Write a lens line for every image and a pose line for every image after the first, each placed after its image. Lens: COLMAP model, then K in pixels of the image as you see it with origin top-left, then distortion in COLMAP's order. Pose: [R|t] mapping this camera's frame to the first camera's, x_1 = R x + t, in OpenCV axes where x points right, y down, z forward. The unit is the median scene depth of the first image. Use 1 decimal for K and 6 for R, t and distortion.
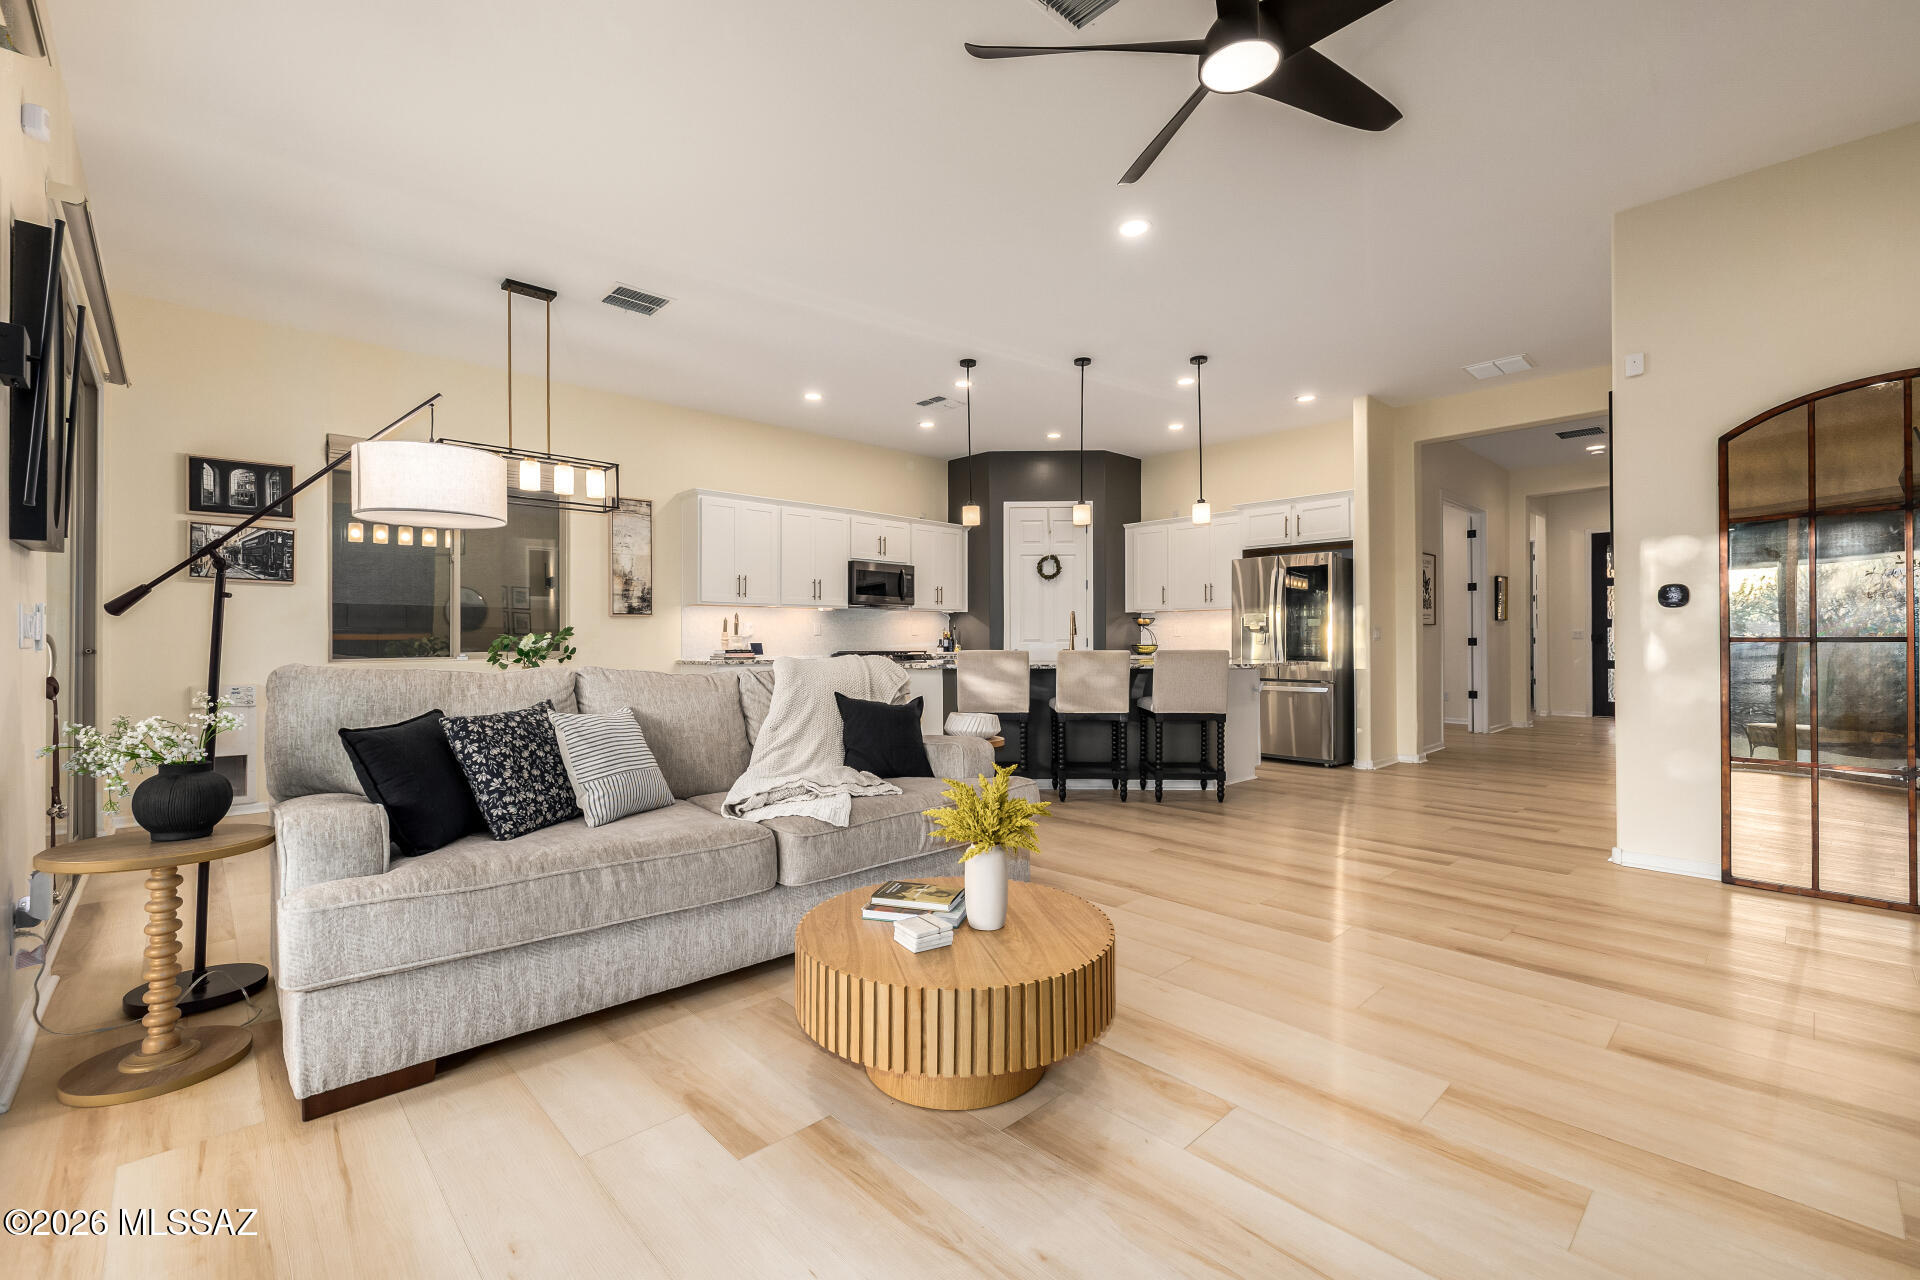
lens RADIAL K [[814.4, 0, 980.9], [0, 814.4, 630.4], [0, 0, 1]] dist [0.002248, 0.000998]
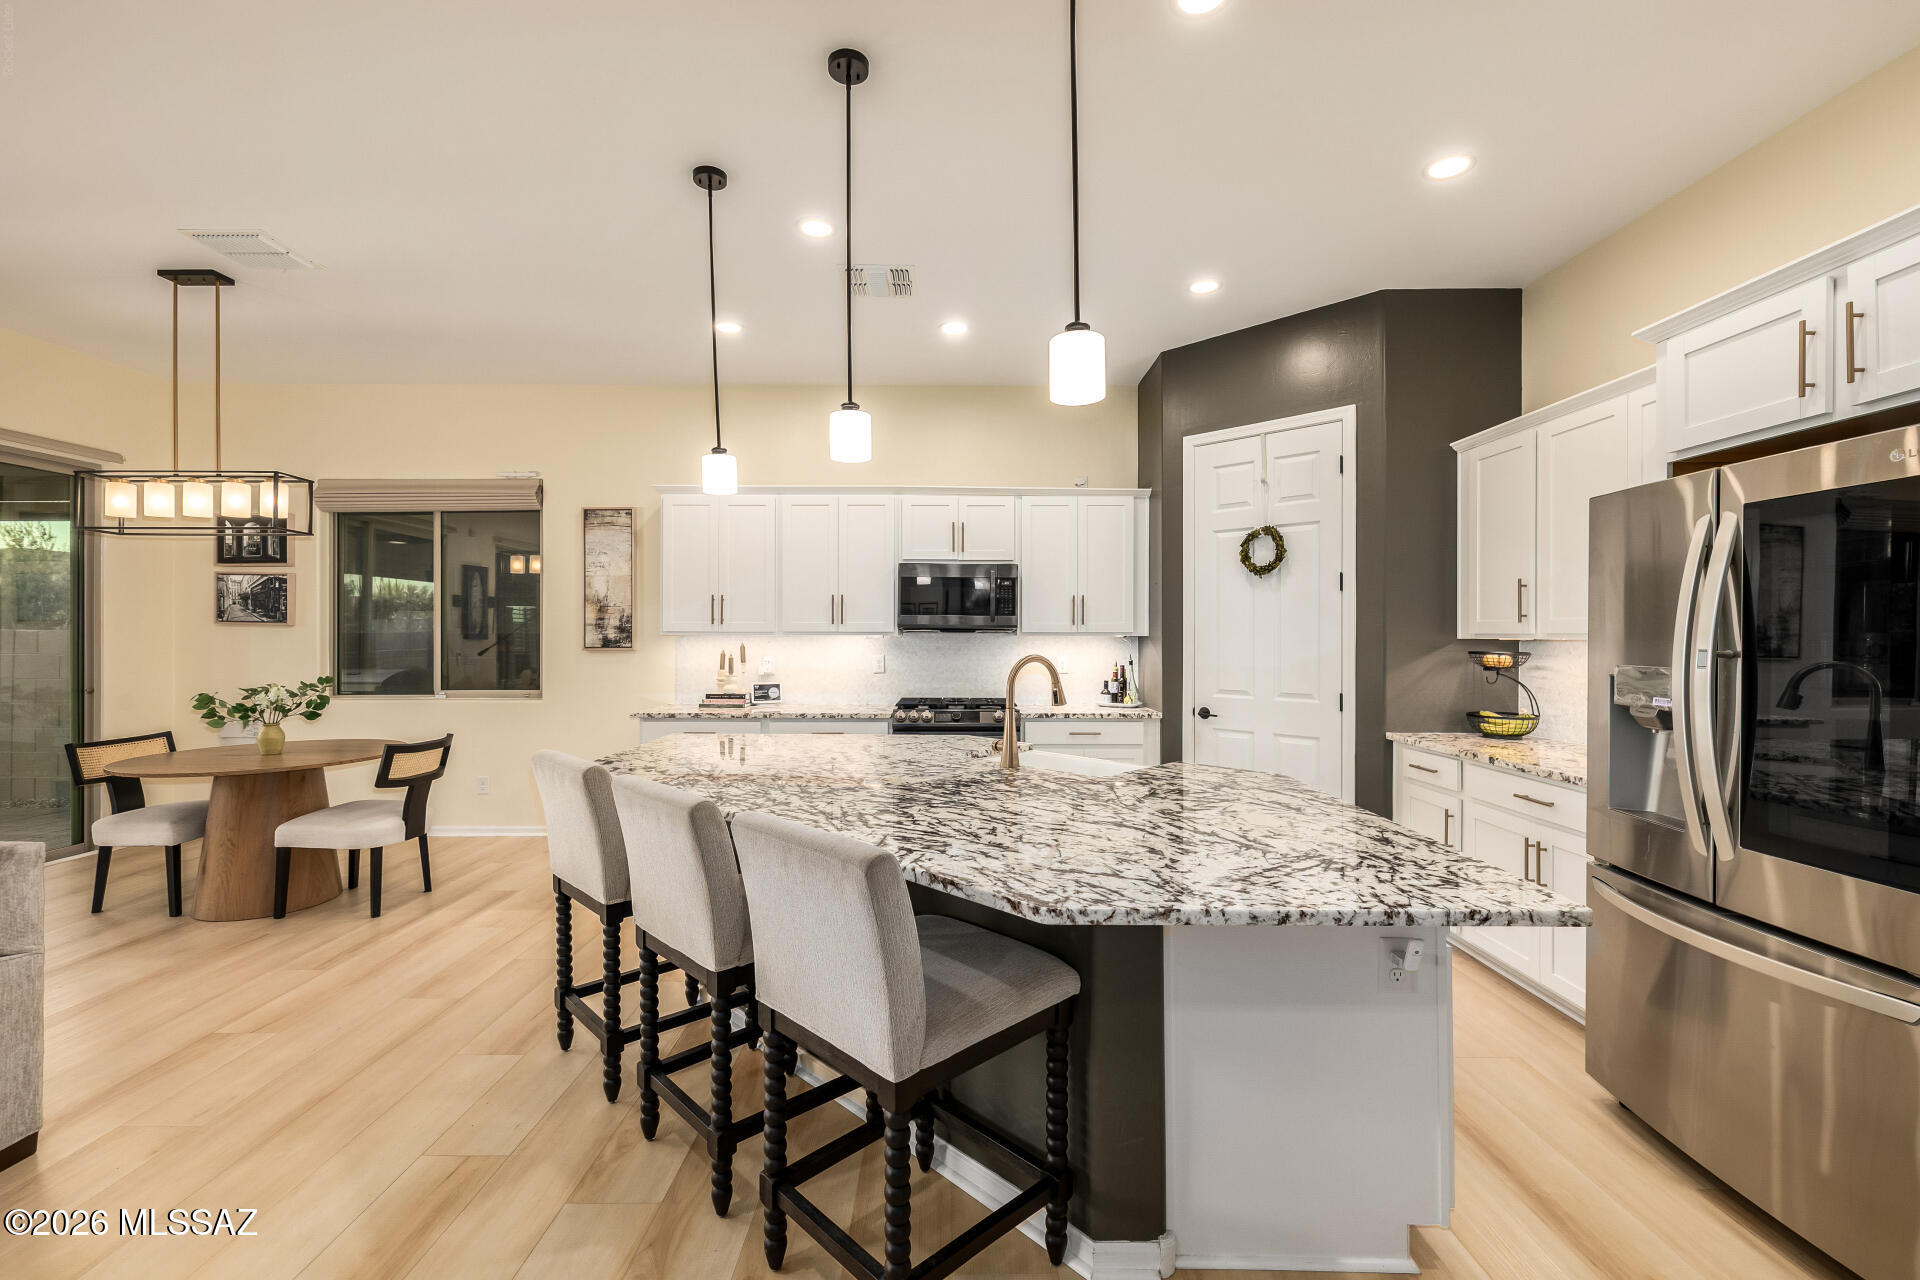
lens RADIAL K [[814.4, 0, 945.5], [0, 814.4, 638.2], [0, 0, 1]] dist [0.002248, 0.000998]
pose [[0.715744, 0.005891, -0.698338, 0.395847], [0.002966, 0.999930, 0.011475, -0.037471], [0.698357, -0.010284, 0.715676, 0.637063]]
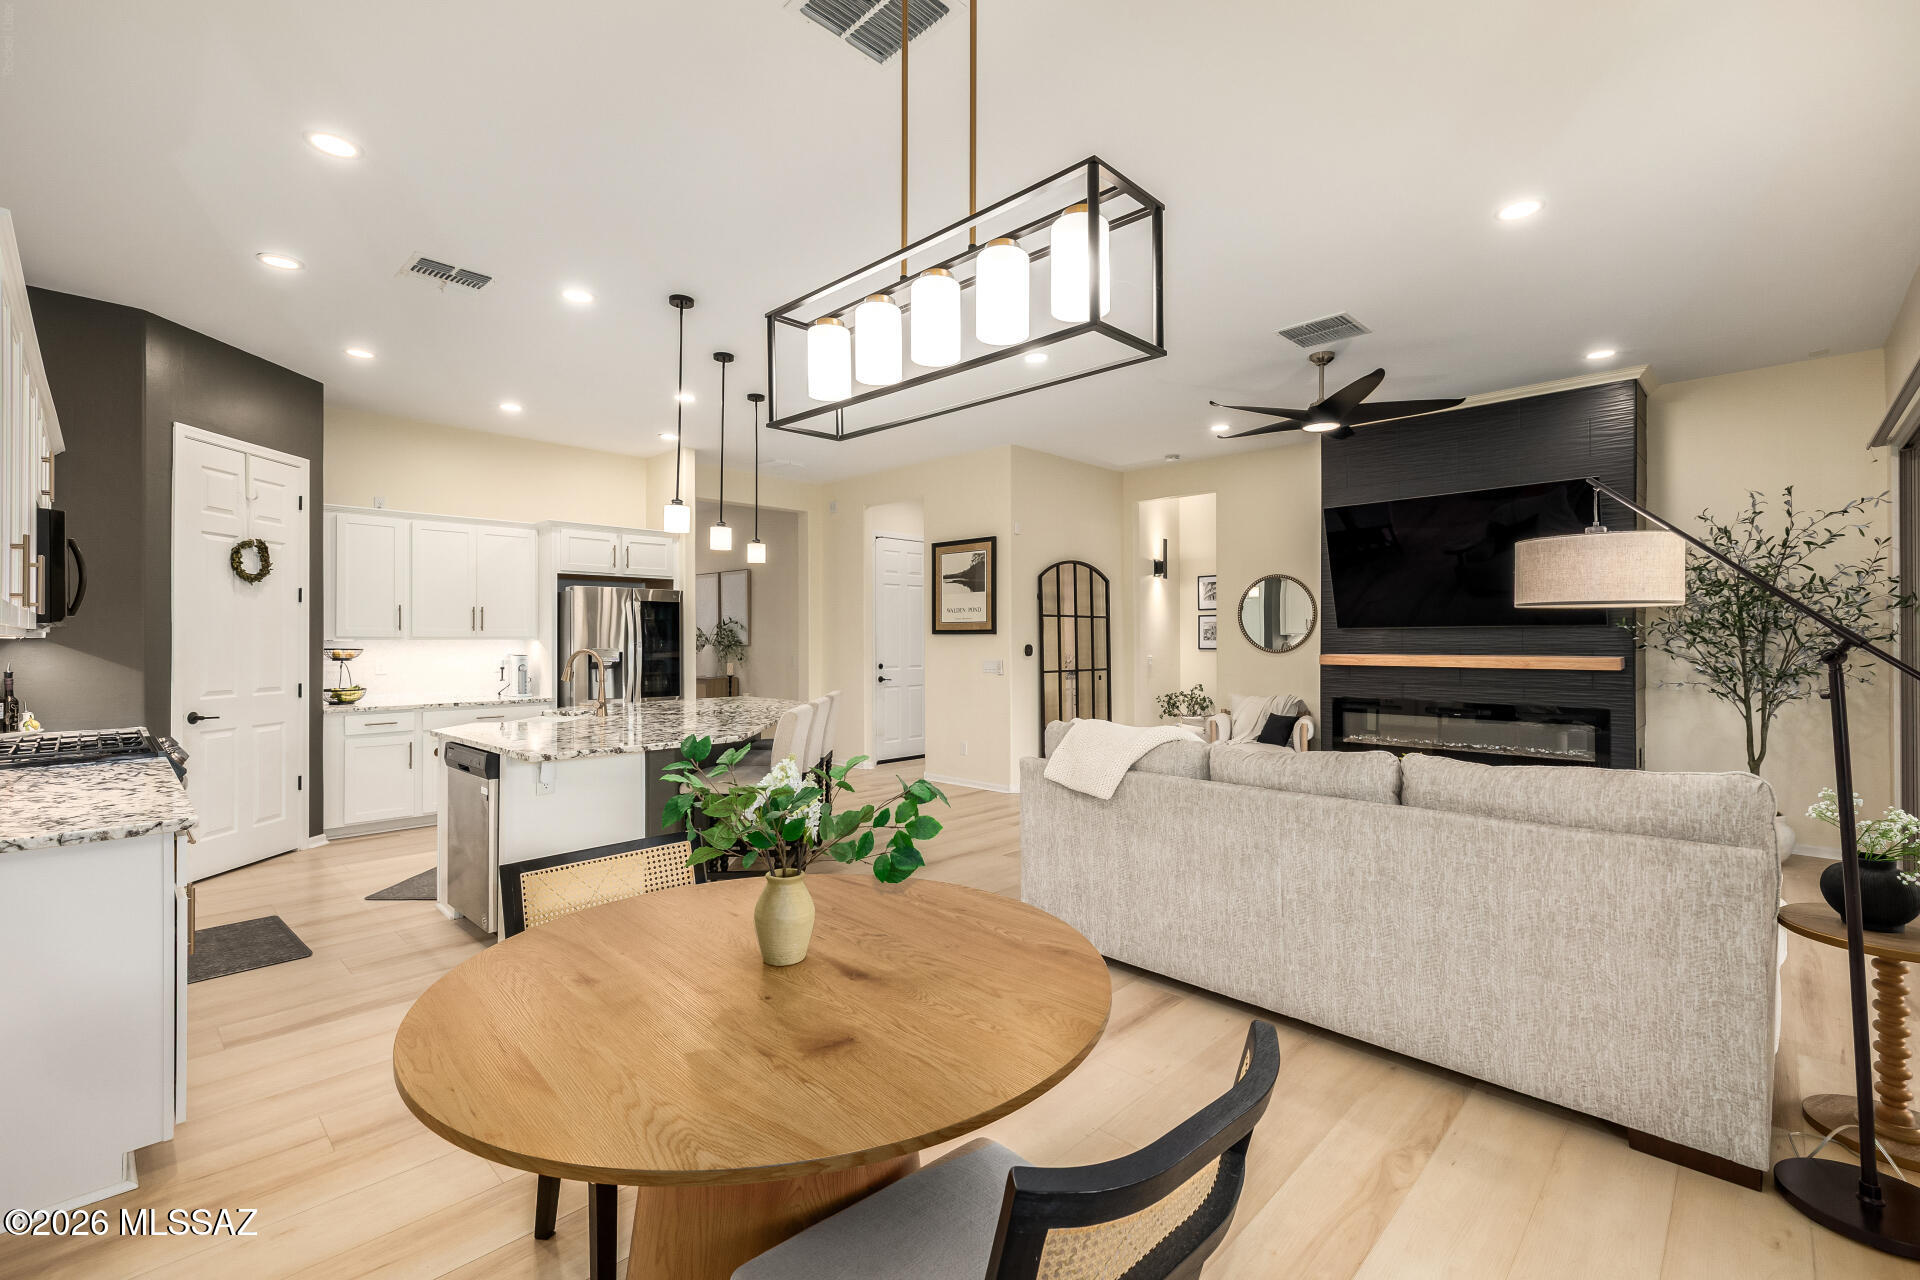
lens RADIAL K [[814.4, 0, 973.5], [0, 814.4, 642.7], [0, 0, 1]] dist [0.002248, 0.000998]
pose [[-0.050239, -0.004157, 0.998729, -0.599438], [-0.007838, 0.999962, 0.003768, -0.035115], [-0.998706, -0.007638, -0.050269, 0.671360]]
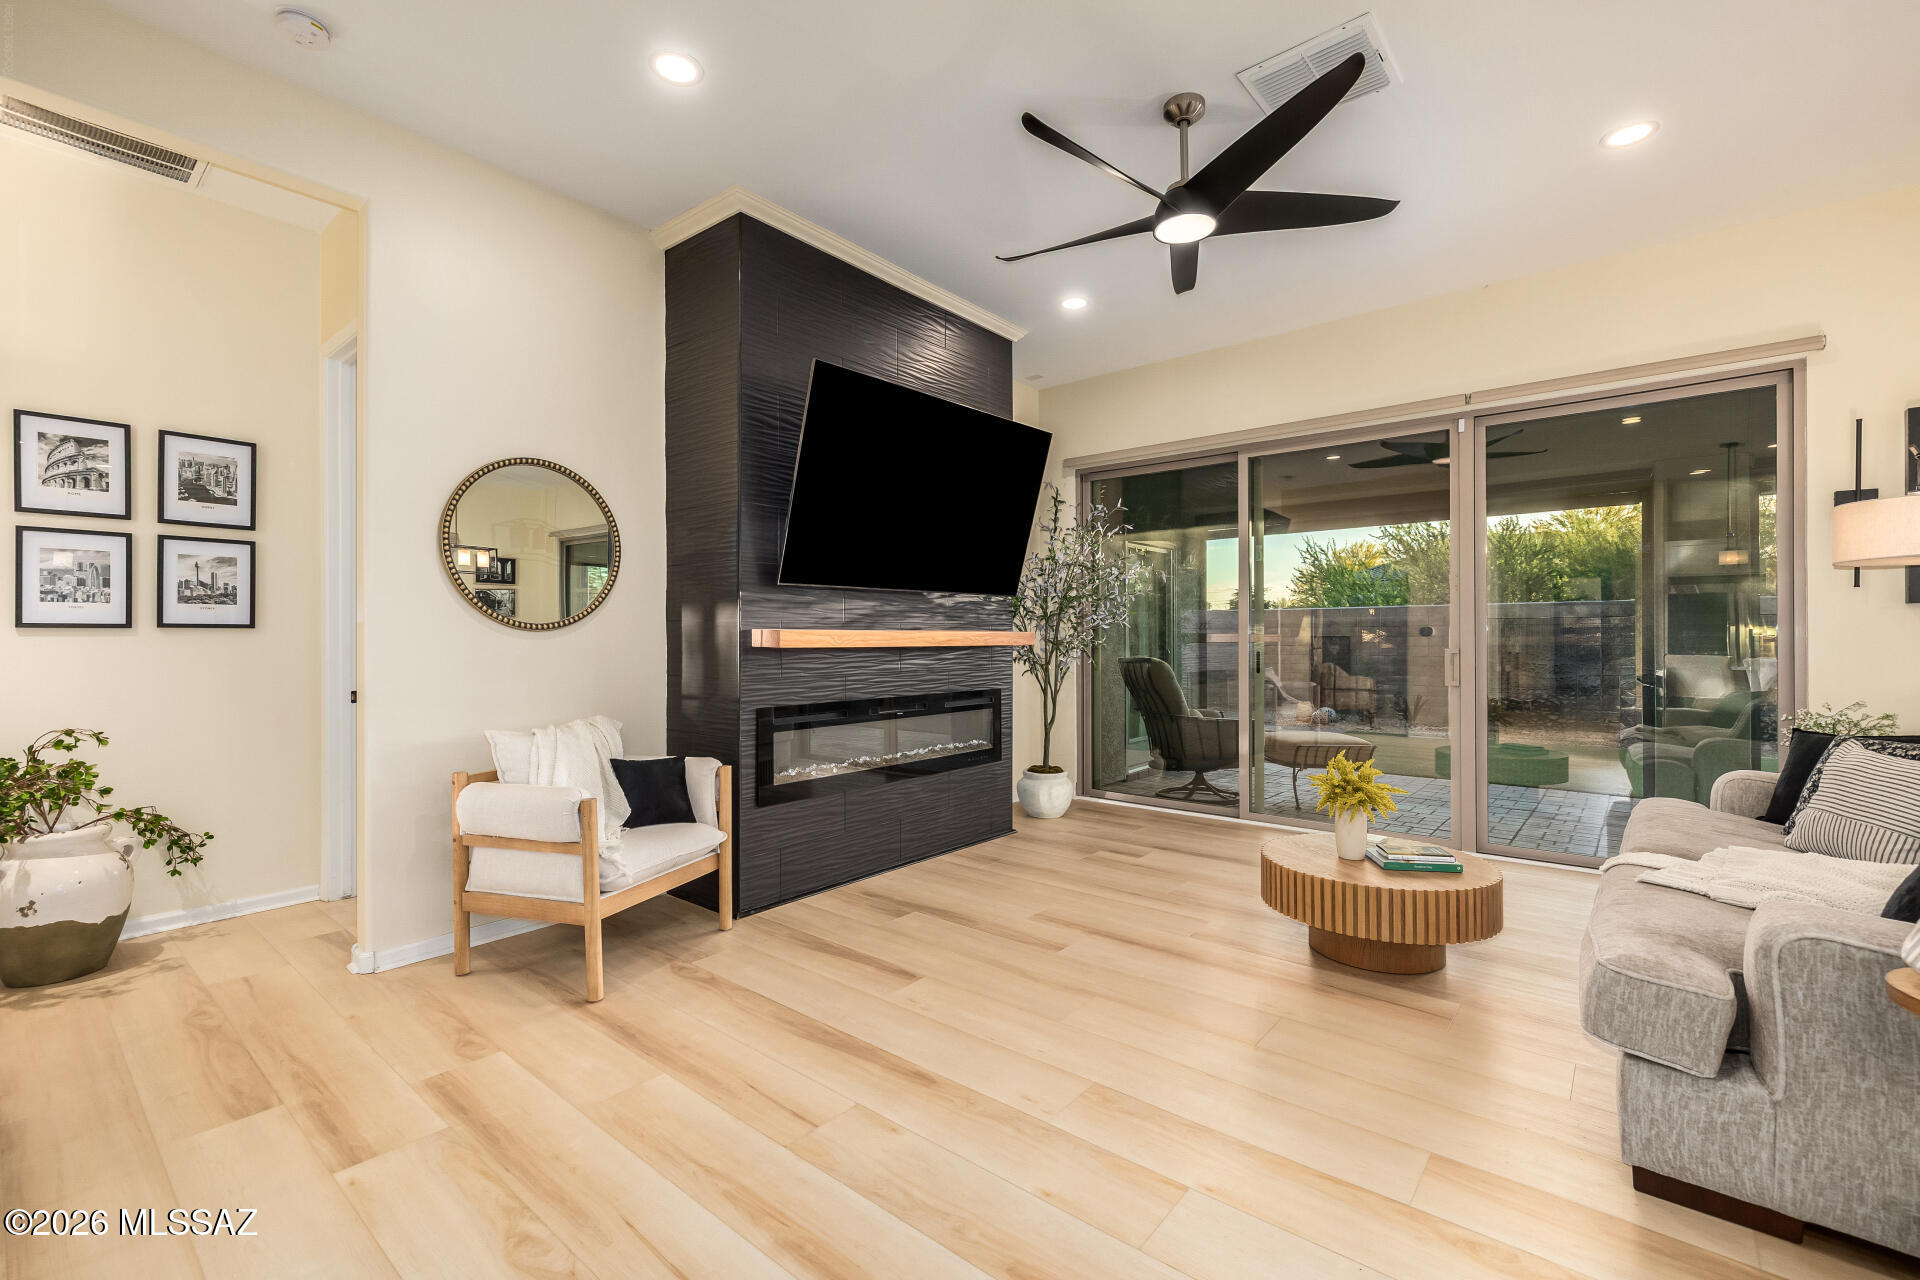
lens RADIAL K [[814.4, 0, 964.7], [0, 814.4, 637.6], [0, 0, 1]] dist [0.002248, 0.000998]
pose [[-0.994492, 0.002862, -0.104777, 0.263151], [0.004283, 0.999902, -0.013338, -0.008399], [0.104728, -0.013714, -0.994406, 0.731530]]
